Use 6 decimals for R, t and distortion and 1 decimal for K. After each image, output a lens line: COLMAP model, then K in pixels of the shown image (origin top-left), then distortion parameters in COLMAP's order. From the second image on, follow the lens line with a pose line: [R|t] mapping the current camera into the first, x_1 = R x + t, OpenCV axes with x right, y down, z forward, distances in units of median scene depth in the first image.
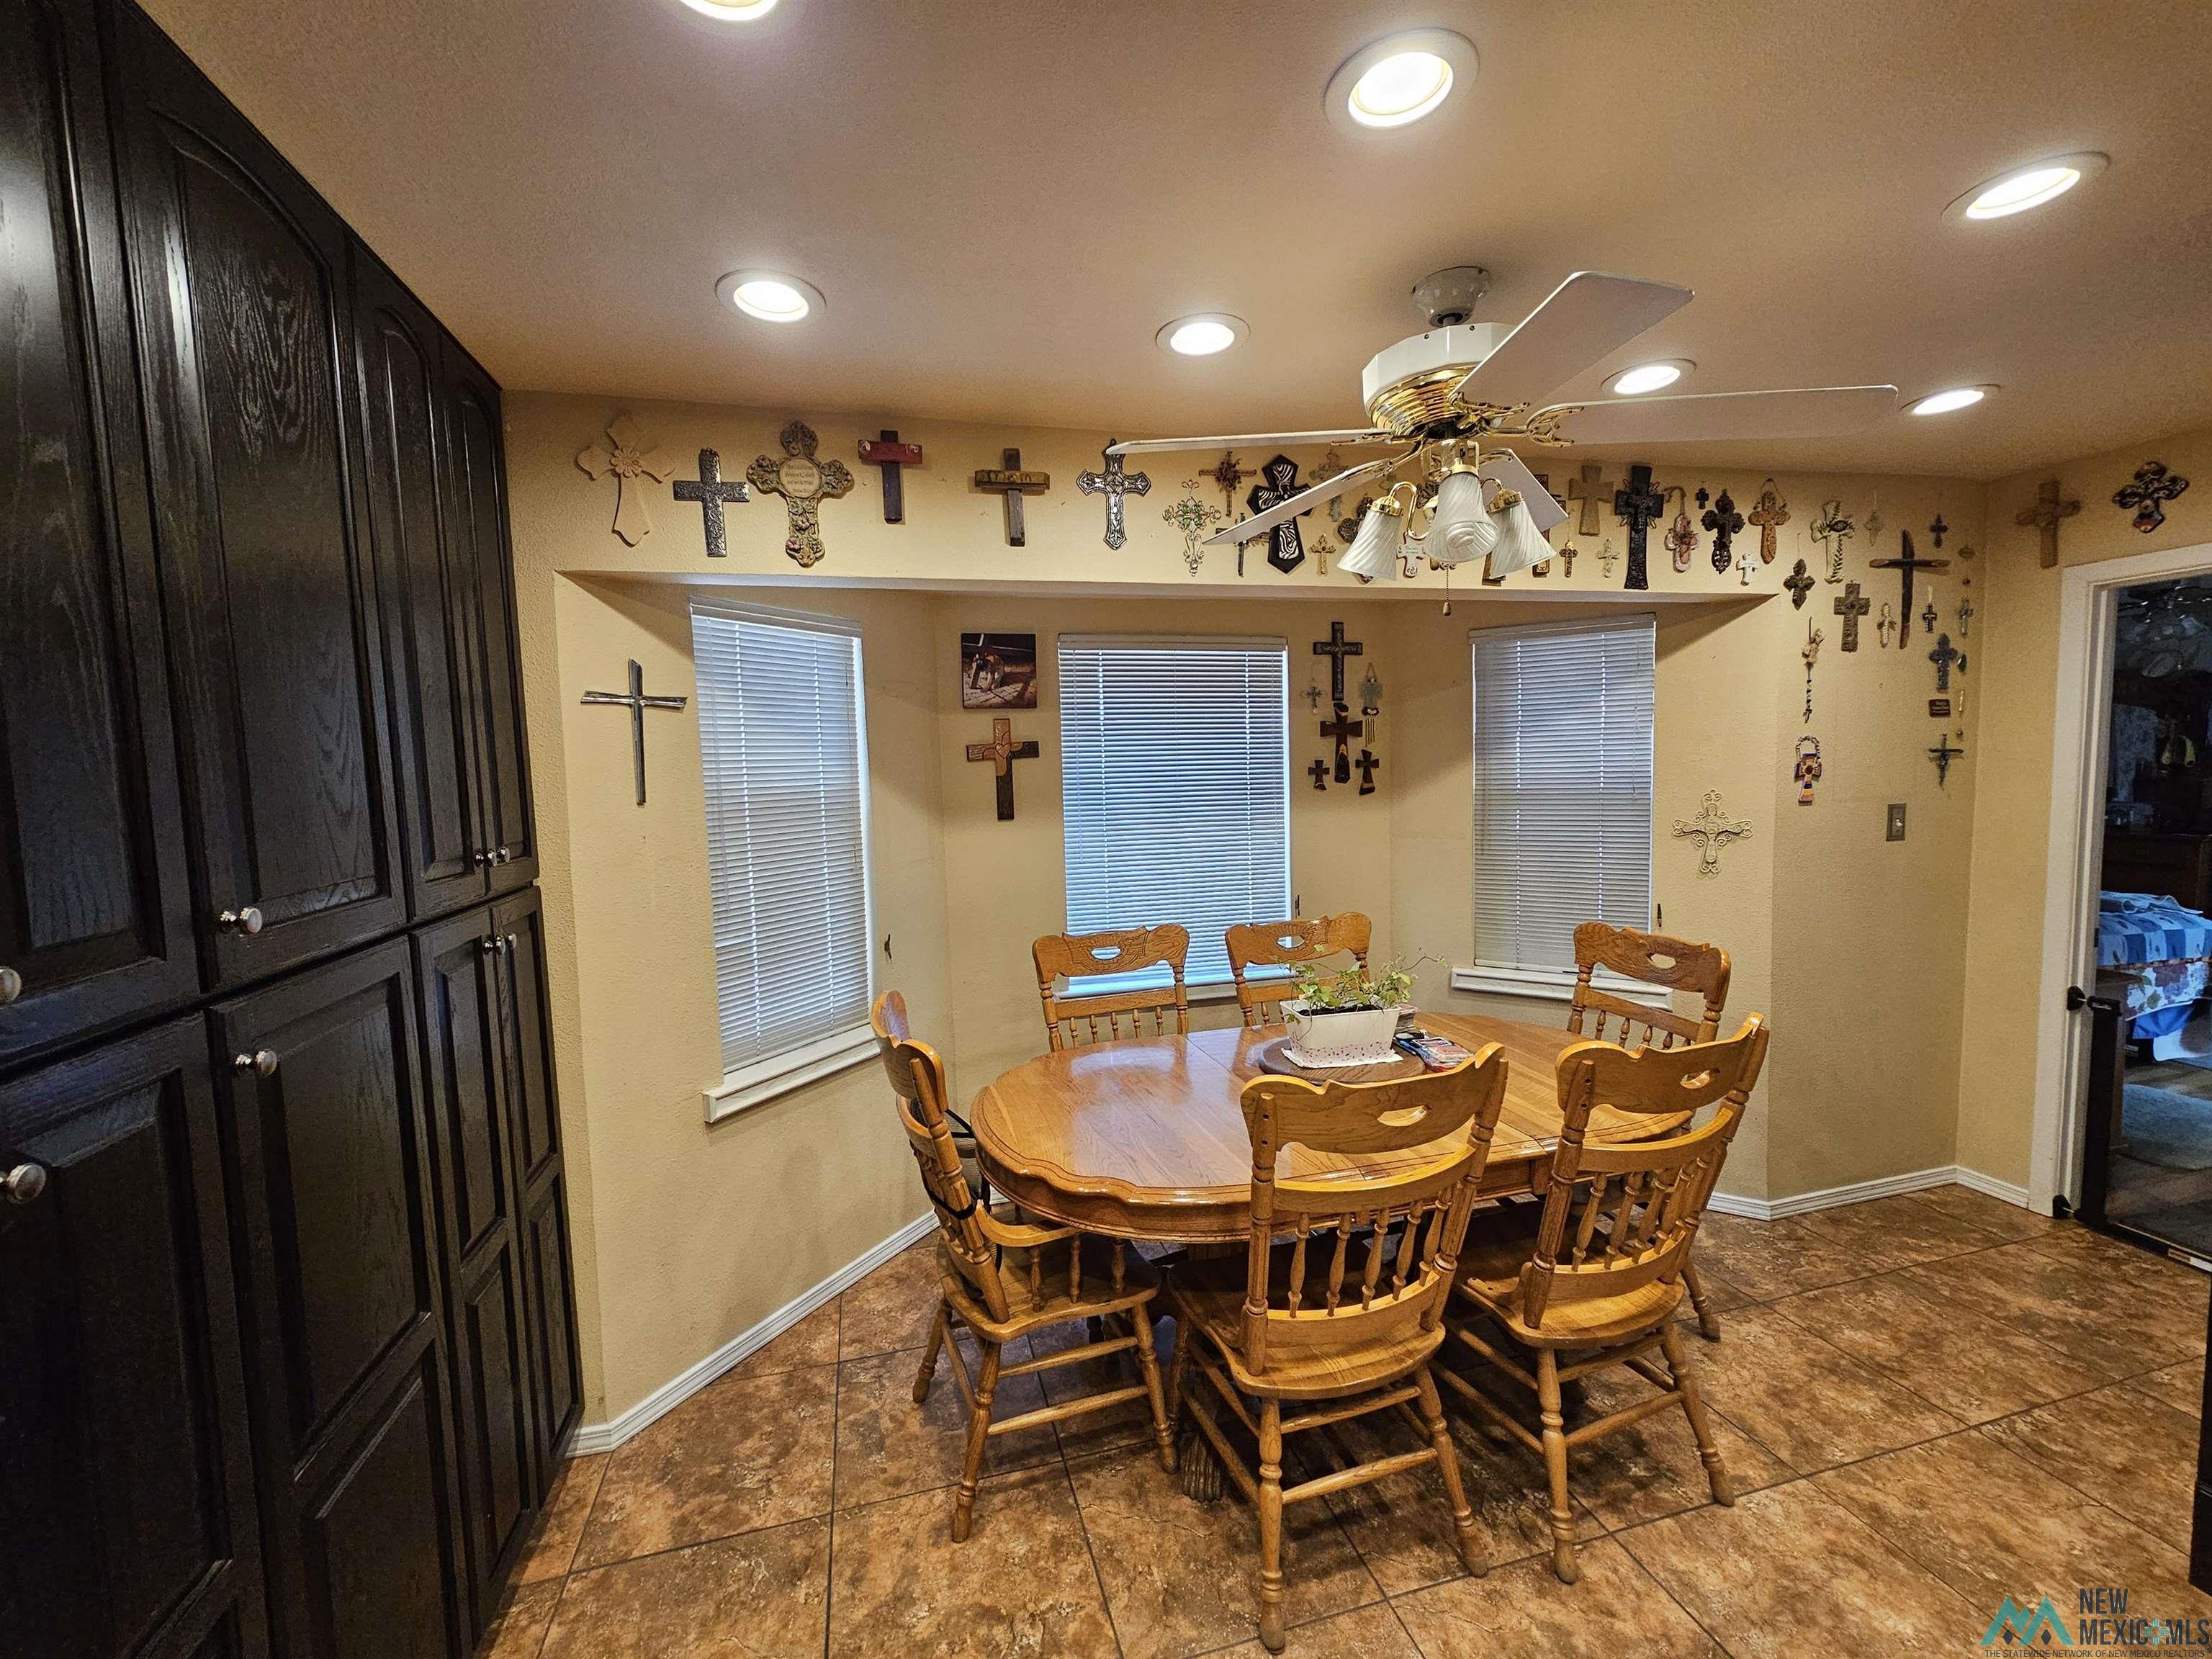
lens RADIAL K [[904.8, 0, 1094.5], [0, 904.8, 836.3], [0, 0, 1]] dist [-0.004316, 0.001293]
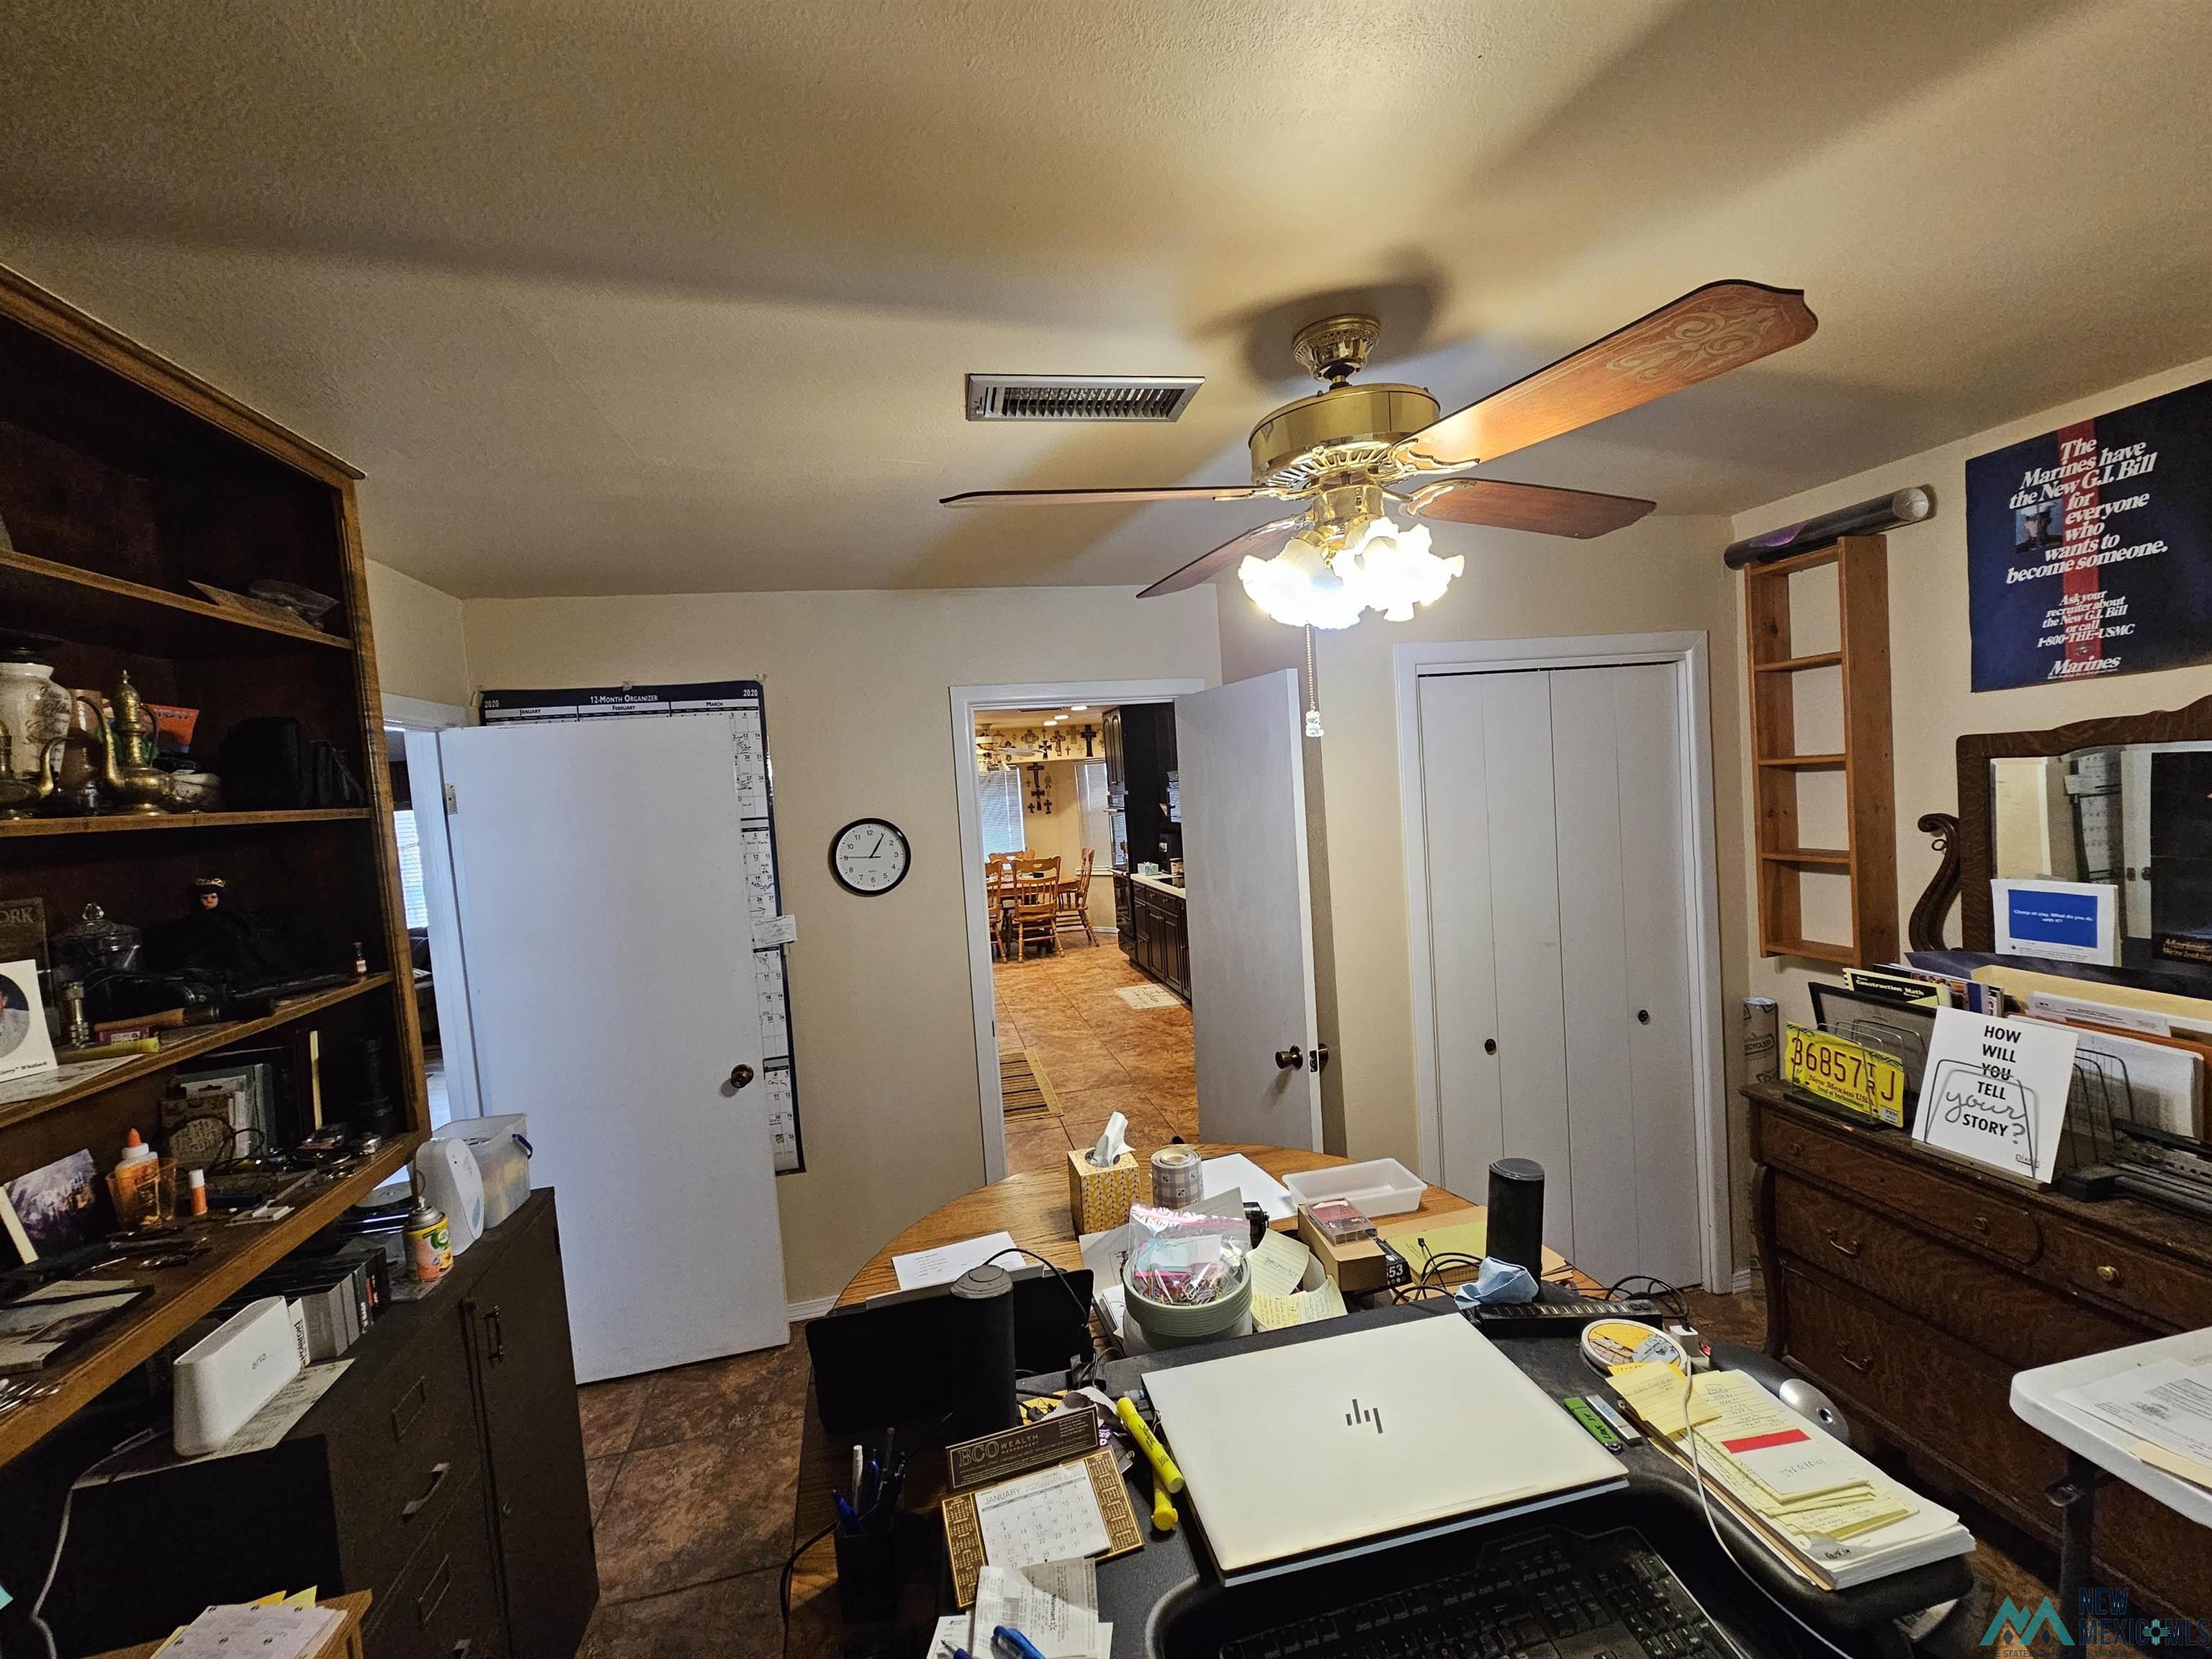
lens RADIAL K [[904.8, 0, 1097.7], [0, 904.8, 829.3], [0, 0, 1]] dist [-0.004316, 0.001293]
pose [[0.998507, -0.034602, -0.042278, 0.870079], [0.033270, 0.998940, -0.031822, 0.161096], [0.043335, 0.030367, 0.998599, -3.037581]]
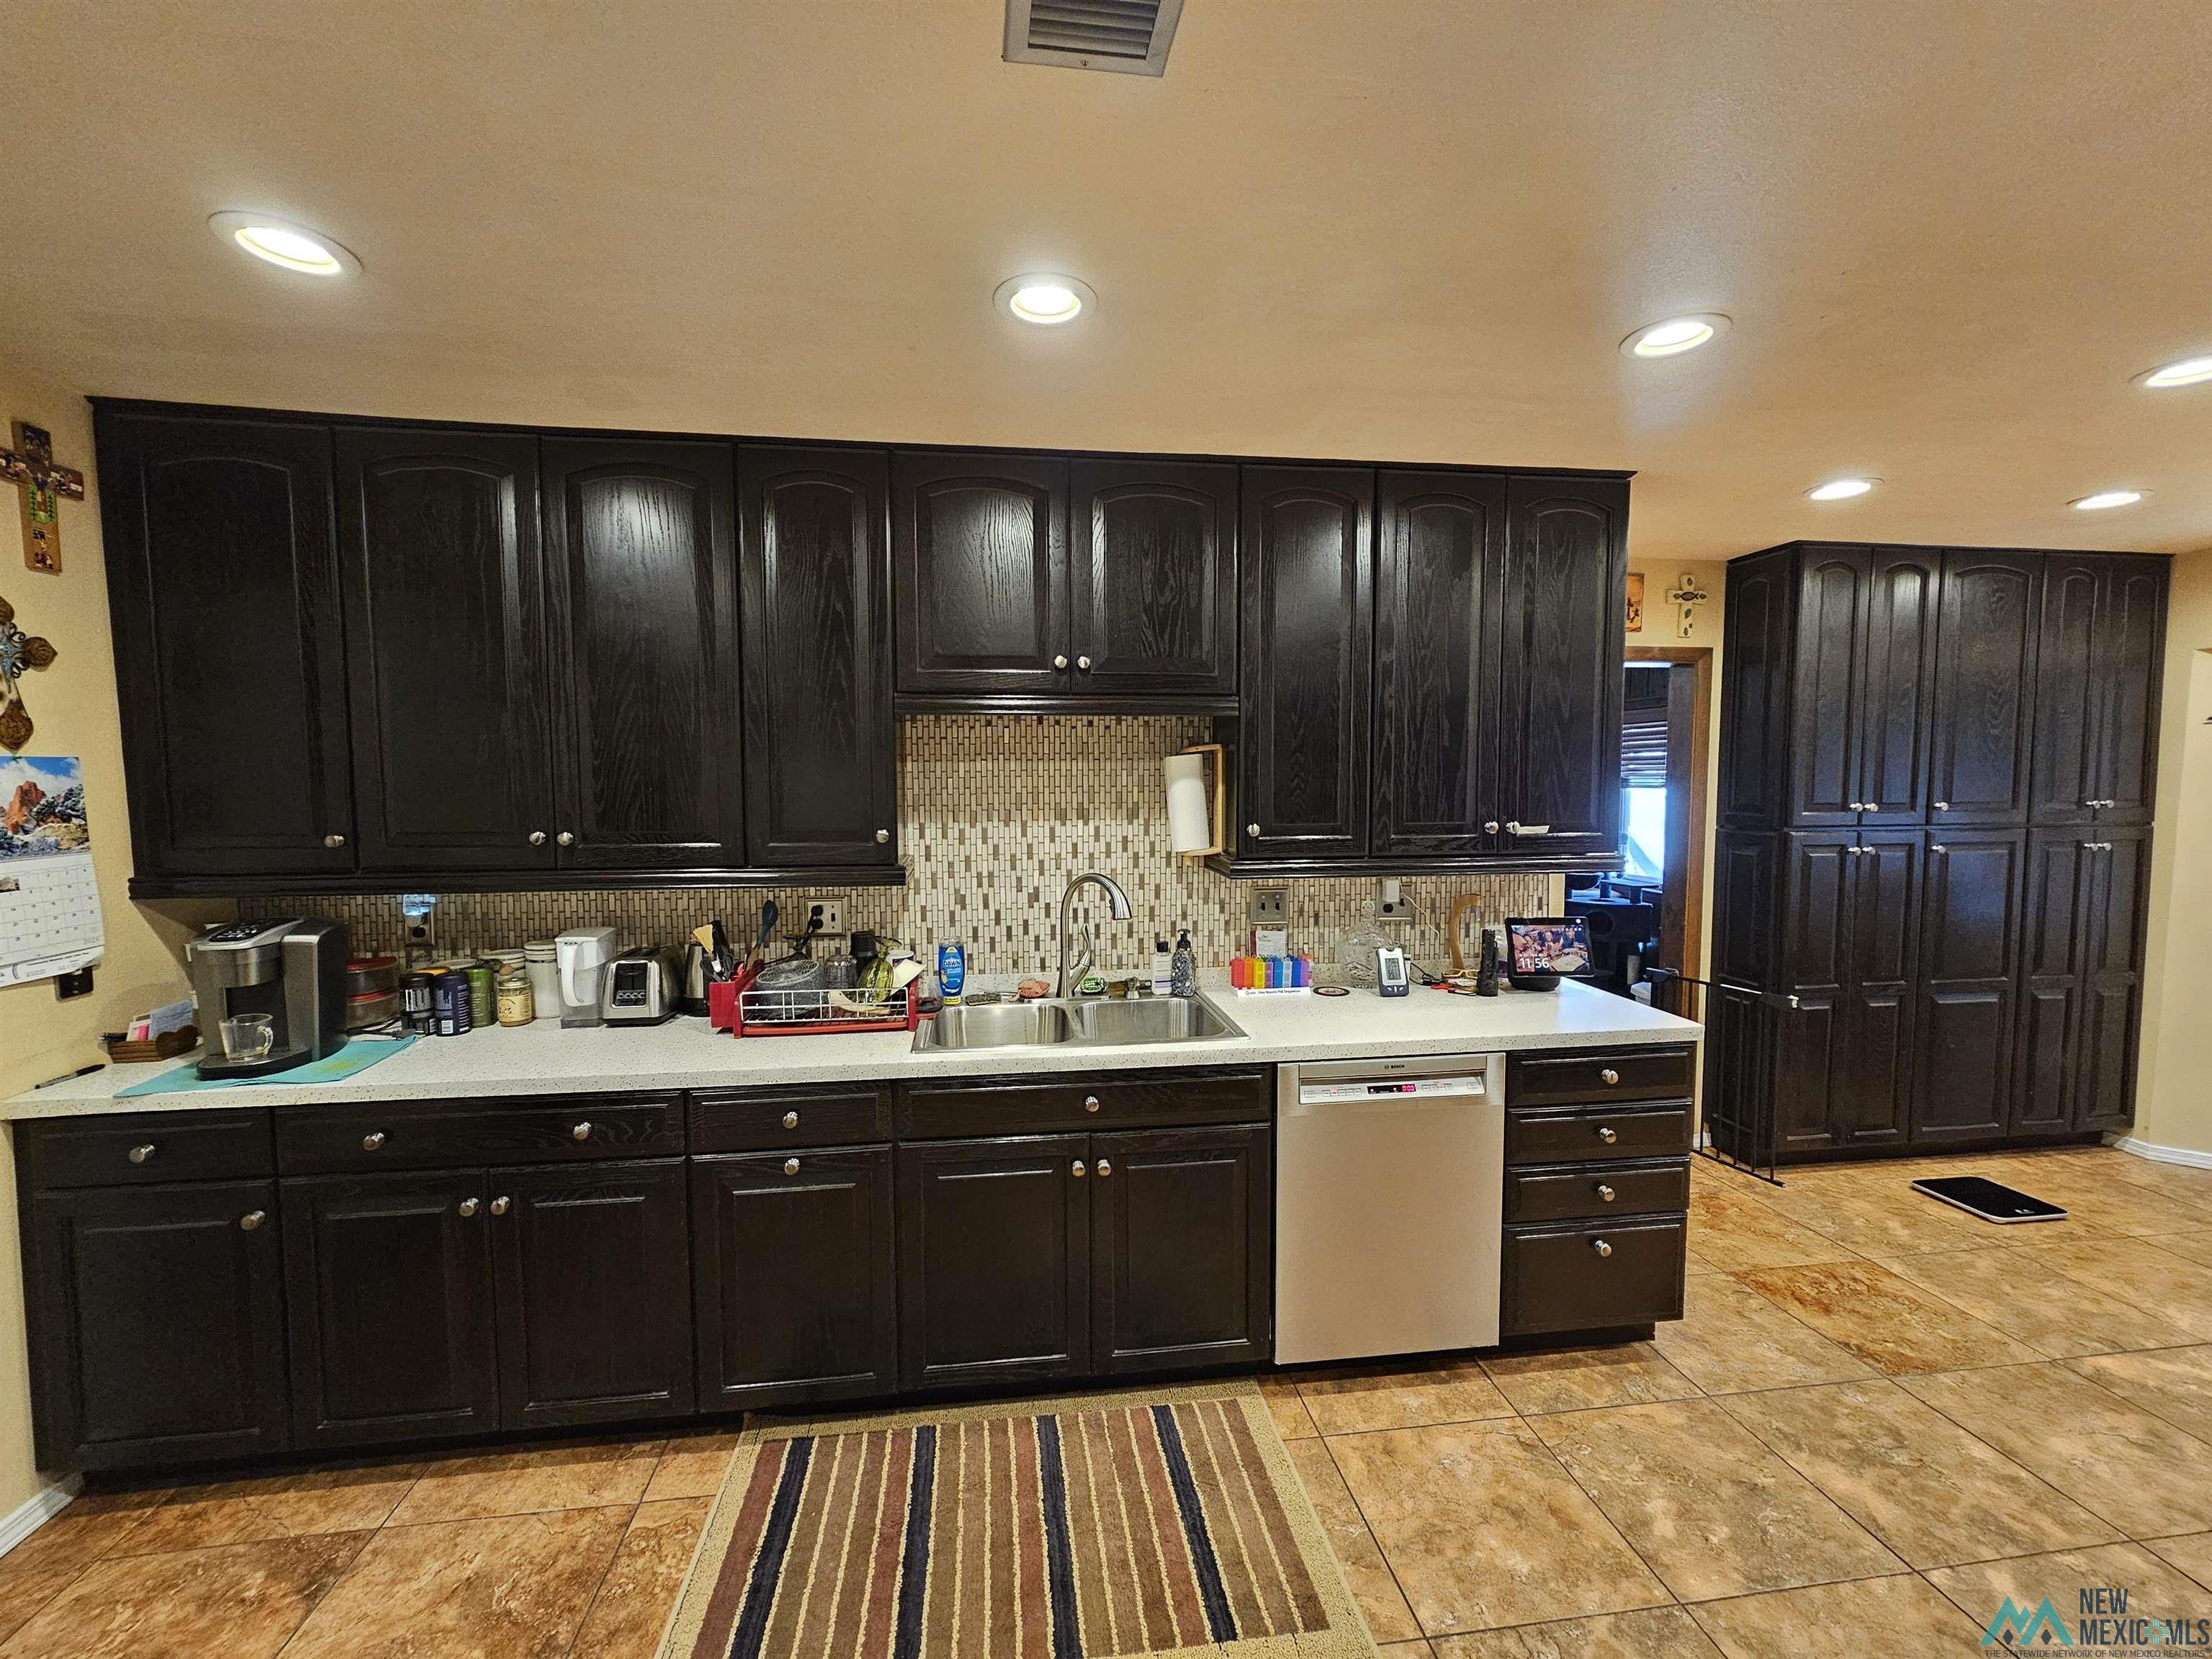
lens RADIAL K [[904.8, 0, 1091.6], [0, 904.8, 841.1], [0, 0, 1]] dist [-0.004316, 0.001293]
pose [[-0.120870, 0.100387, -0.987579, 1.175155], [-0.072765, 0.991301, 0.109671, 0.034987], [0.989998, 0.085117, -0.112514, -0.740415]]
